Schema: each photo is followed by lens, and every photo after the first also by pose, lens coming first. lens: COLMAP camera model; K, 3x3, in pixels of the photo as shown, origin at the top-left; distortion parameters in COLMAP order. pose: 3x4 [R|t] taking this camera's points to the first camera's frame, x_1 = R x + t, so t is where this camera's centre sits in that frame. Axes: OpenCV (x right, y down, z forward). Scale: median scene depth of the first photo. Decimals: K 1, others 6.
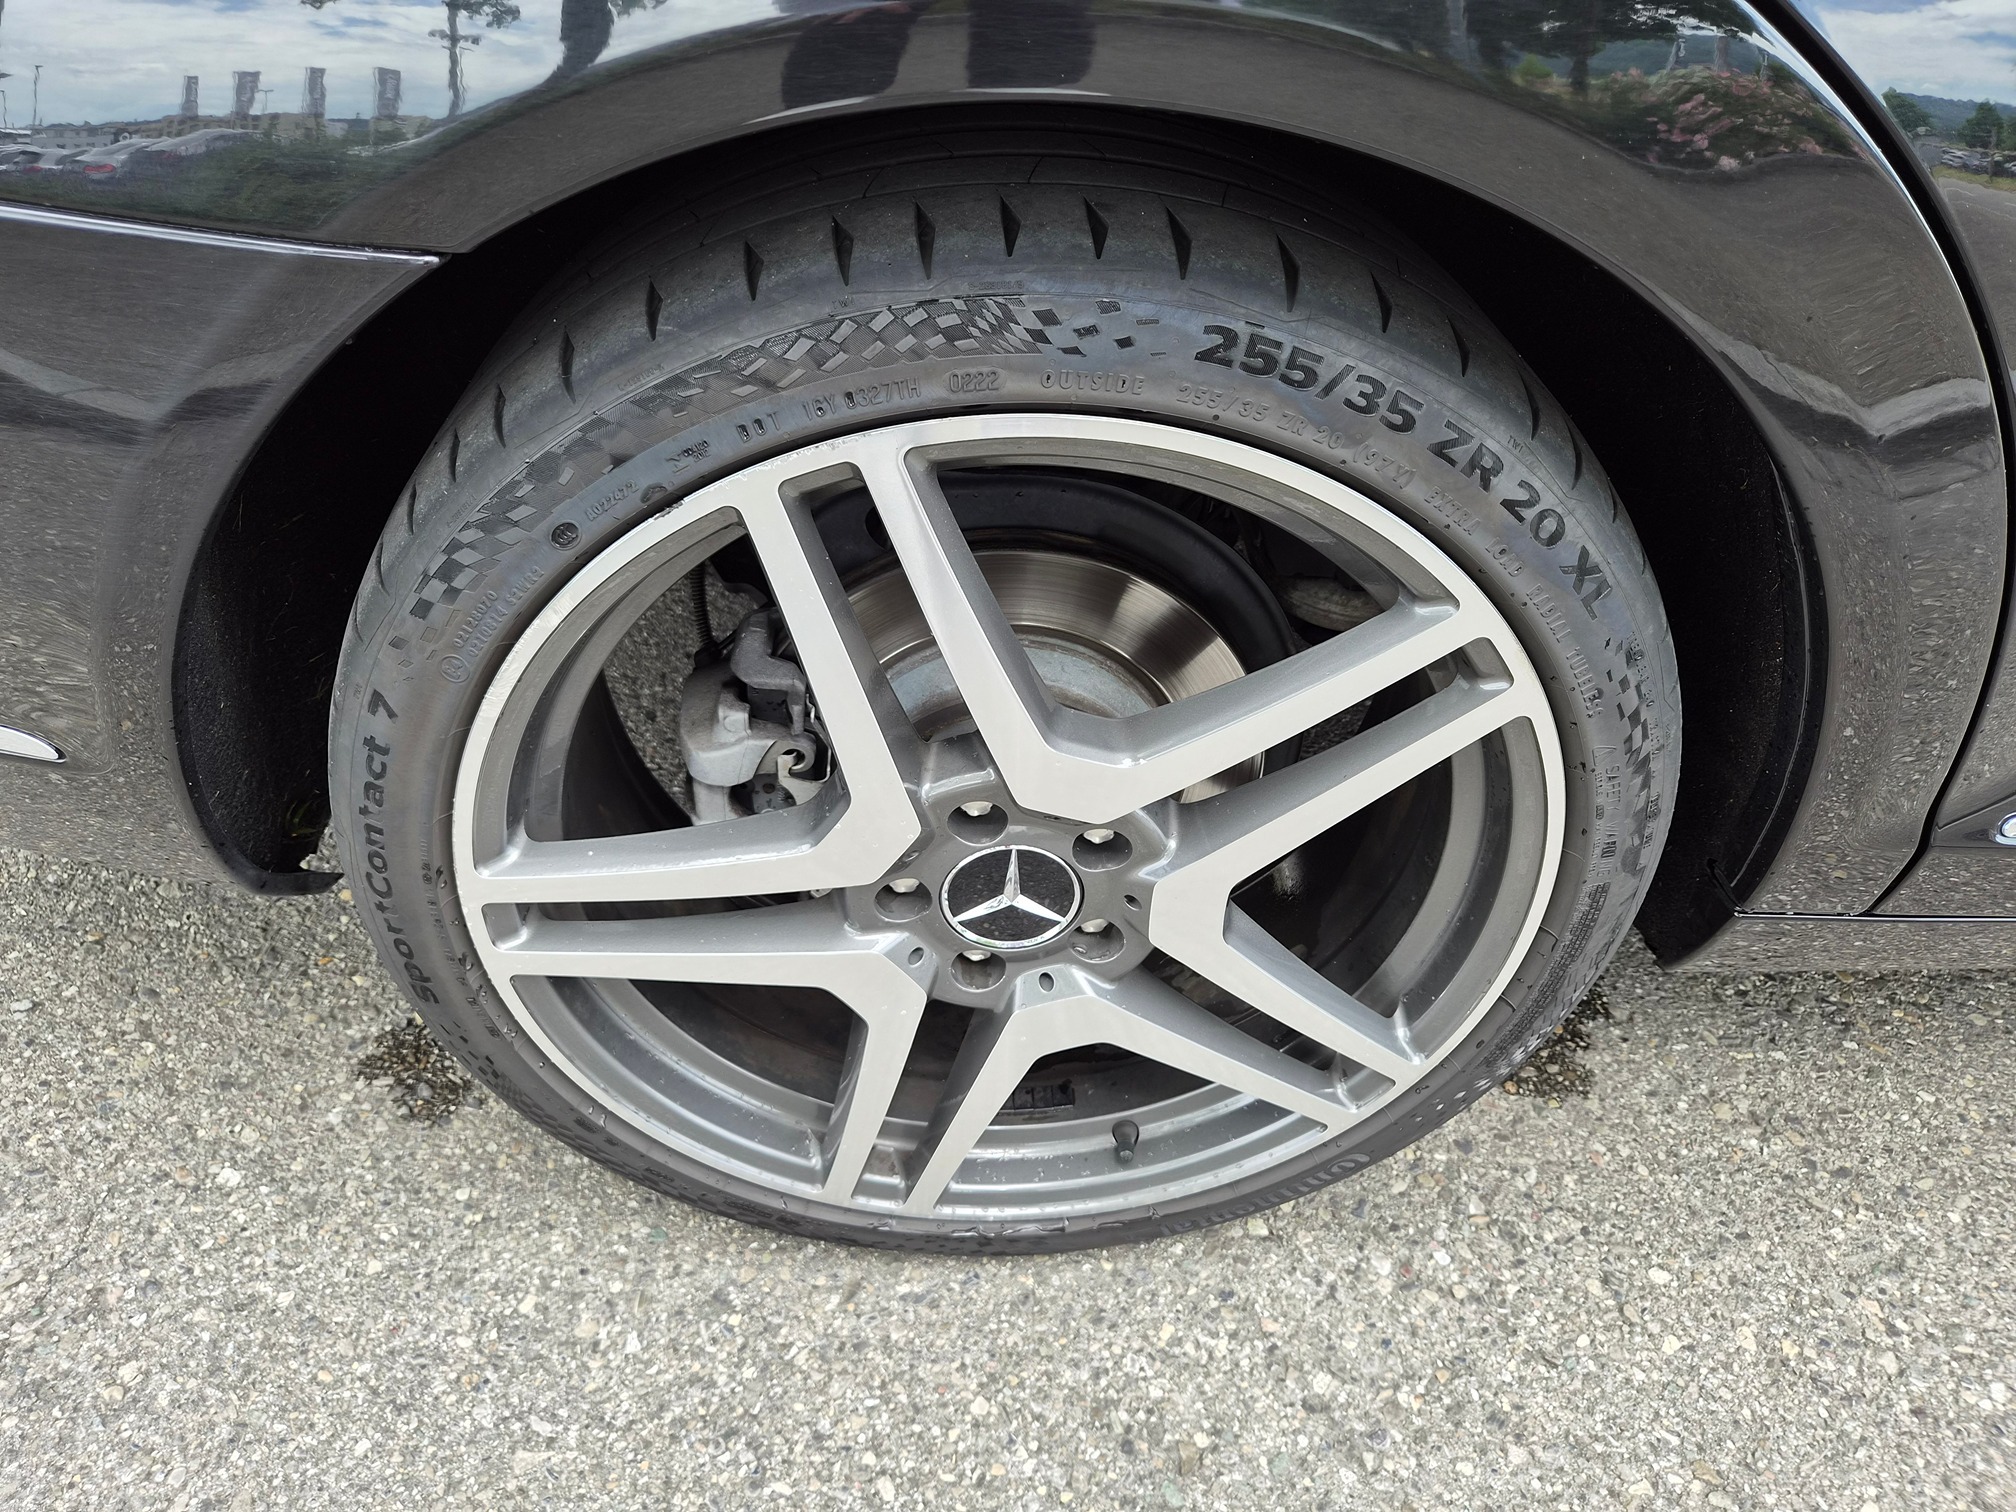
lens RADIAL K [[1315.1, 0, 1020.0], [0, 1315.1, 751.2], [0, 0, 1]] dist [0.060614, -0.044090]
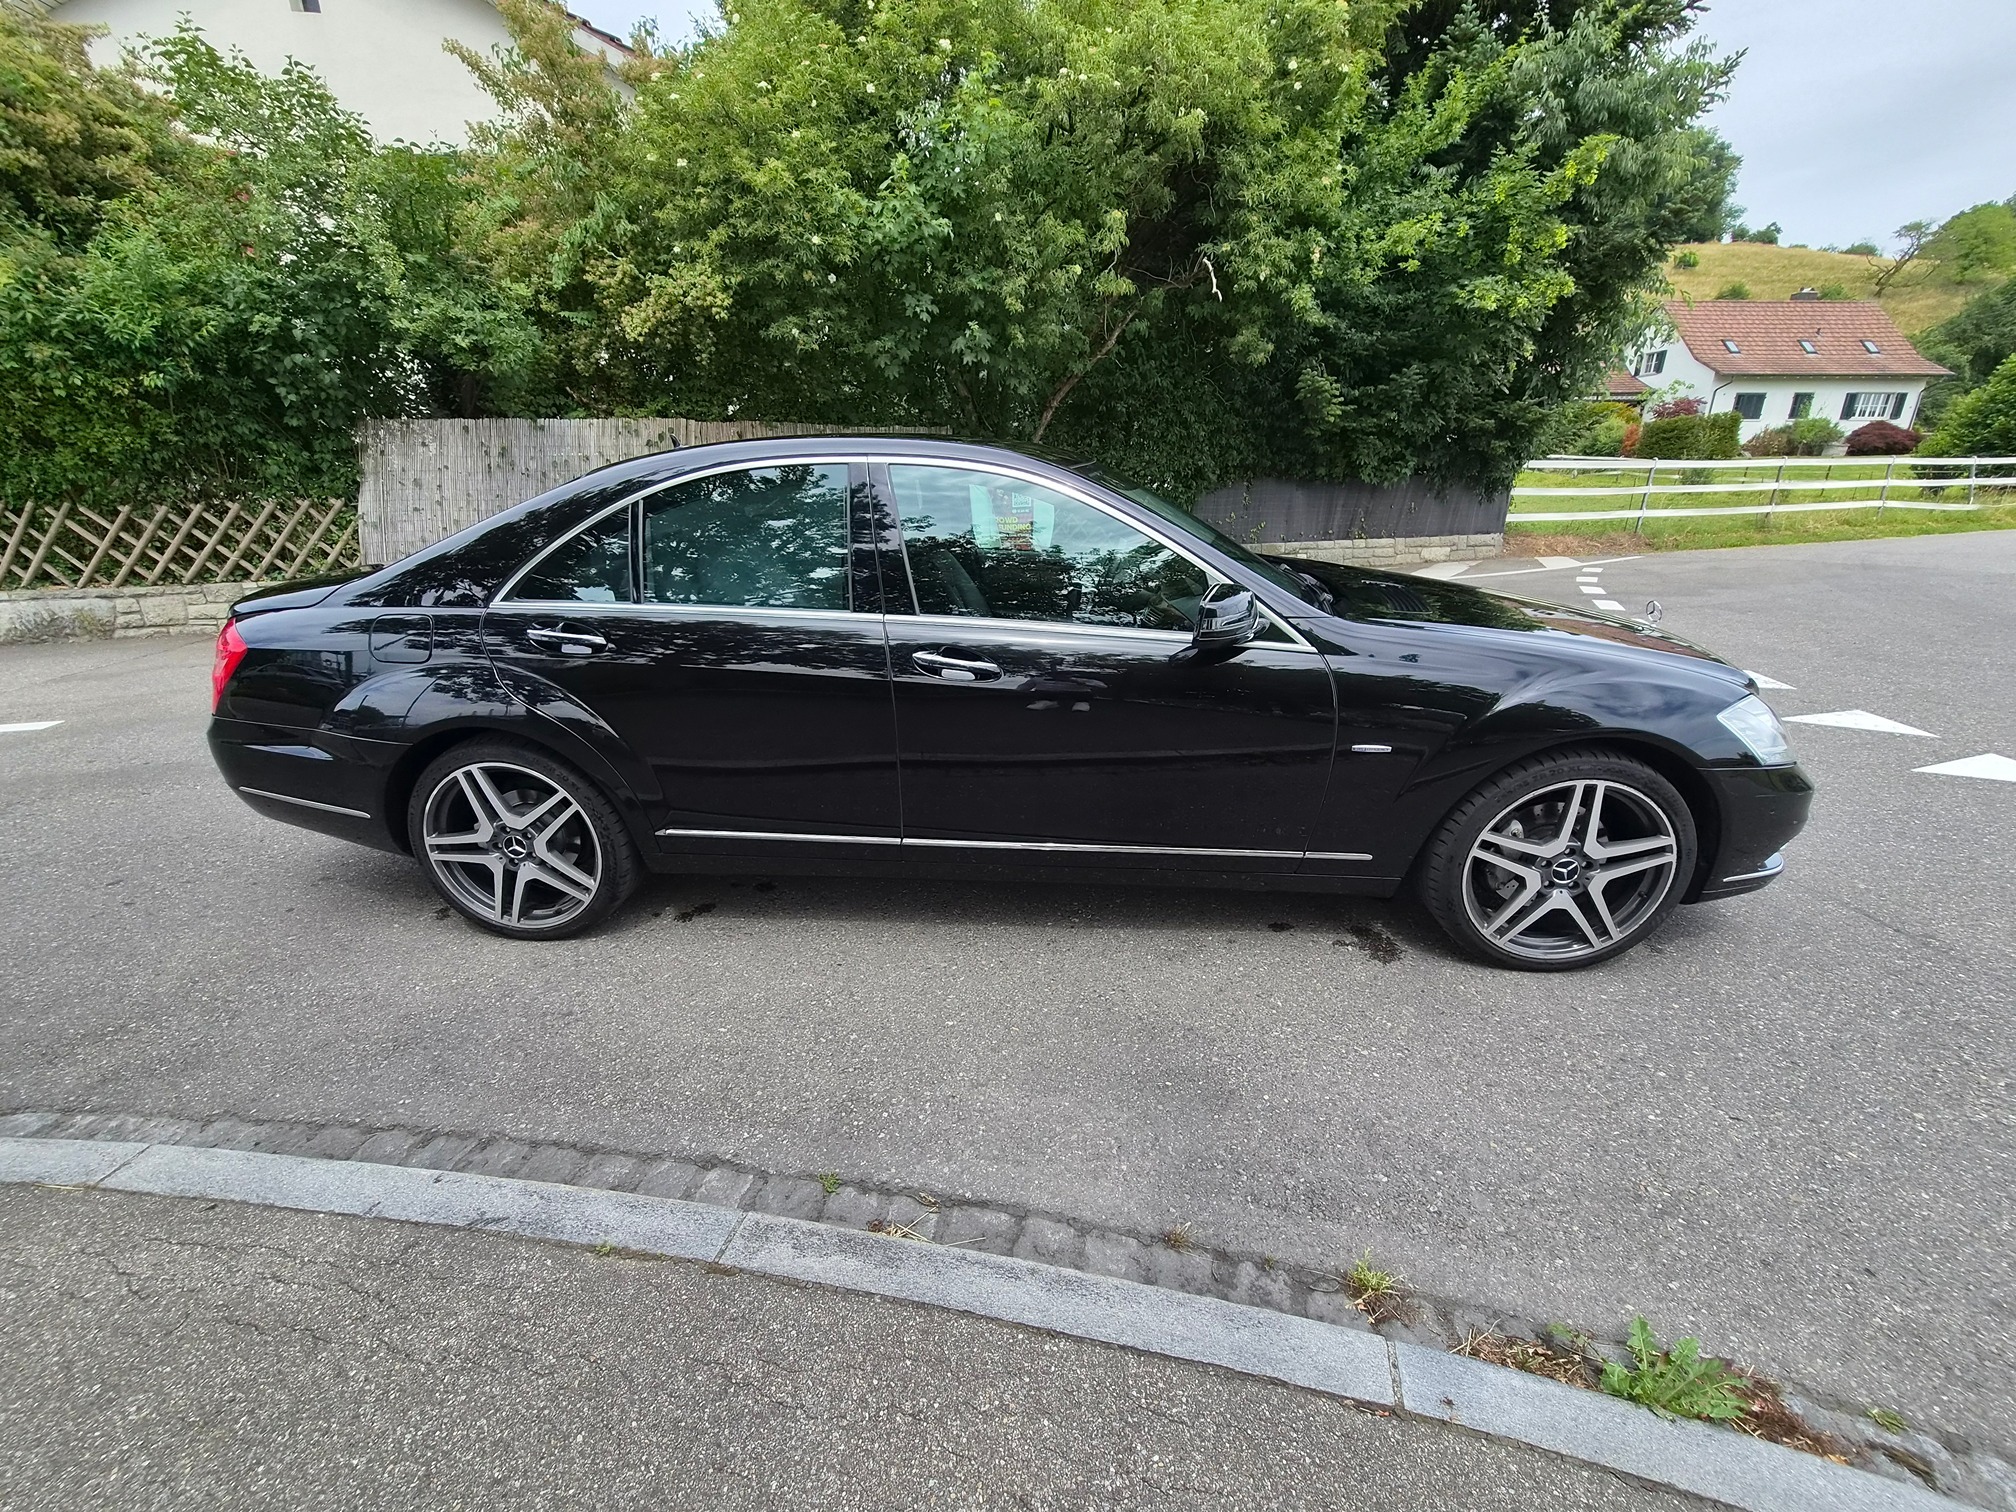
lens RADIAL K [[809.6, 0, 984.4], [0, 809.6, 763.8], [0, 0, 1]] dist [0.002596, -0.000261]
pose [[0.997286, -0.002277, -0.073596, 2.268673], [-0.022083, 0.944262, -0.328454, 0.869113], [0.070241, 0.329187, 0.941649, -2.267597]]
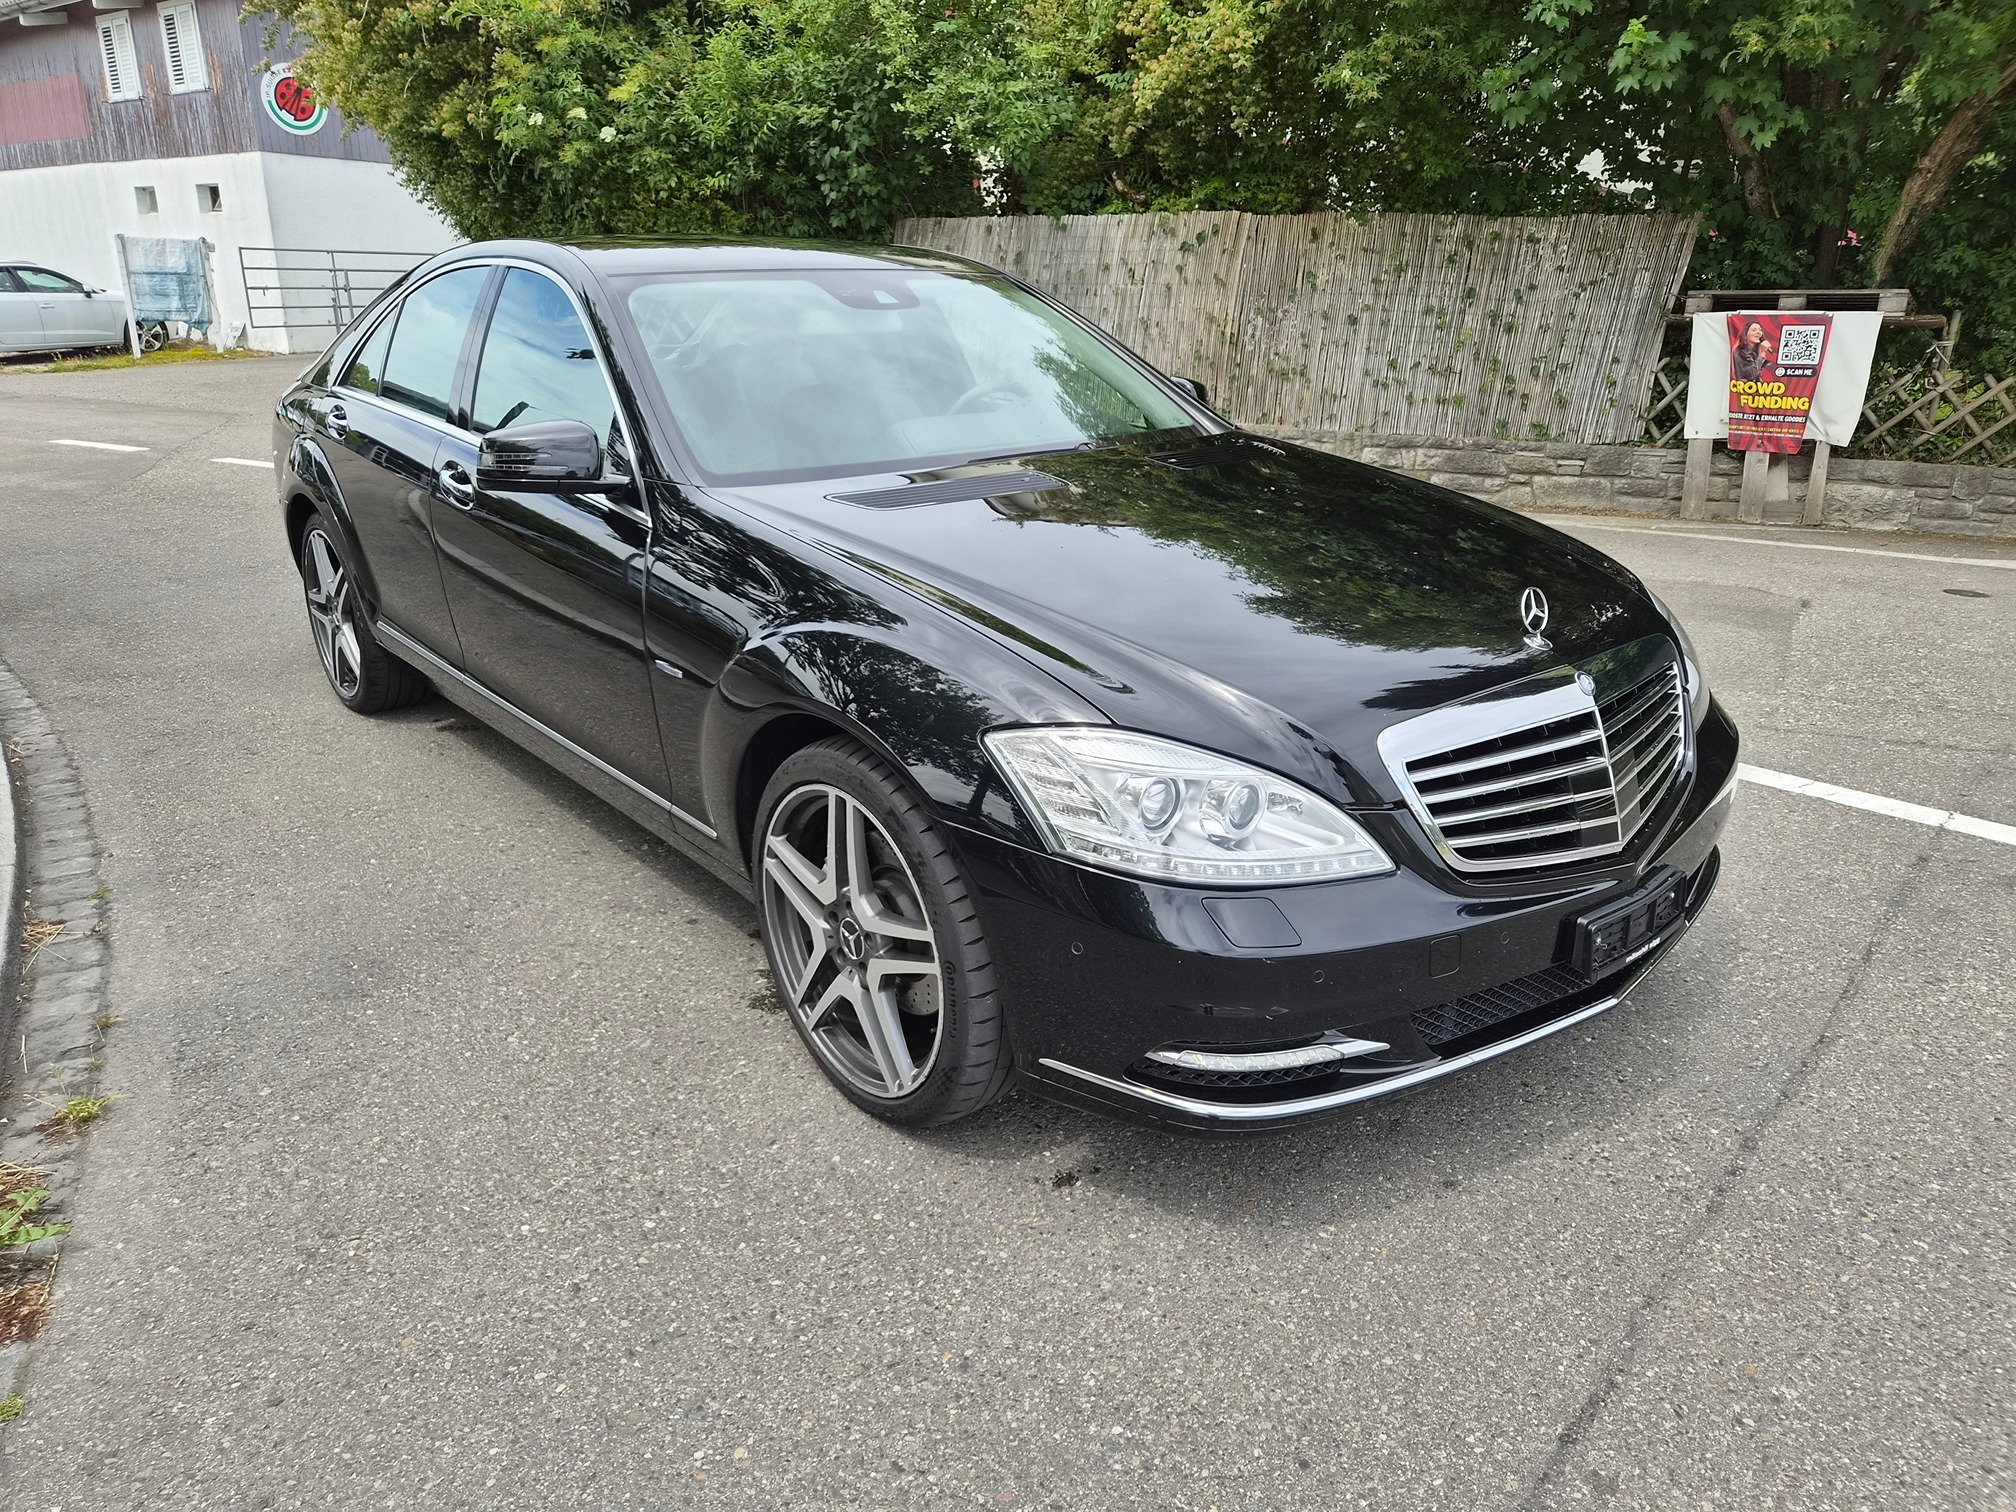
lens RADIAL K [[1322.6, 0, 1019.1], [0, 1322.6, 730.8], [0, 0, 1]] dist [0.073255, -0.053572]
pose [[0.663506, 0.230499, -0.711779, 7.045464], [-0.476497, 0.863649, -0.164501, 0.021273], [0.576810, 0.448308, 0.682869, -1.091330]]
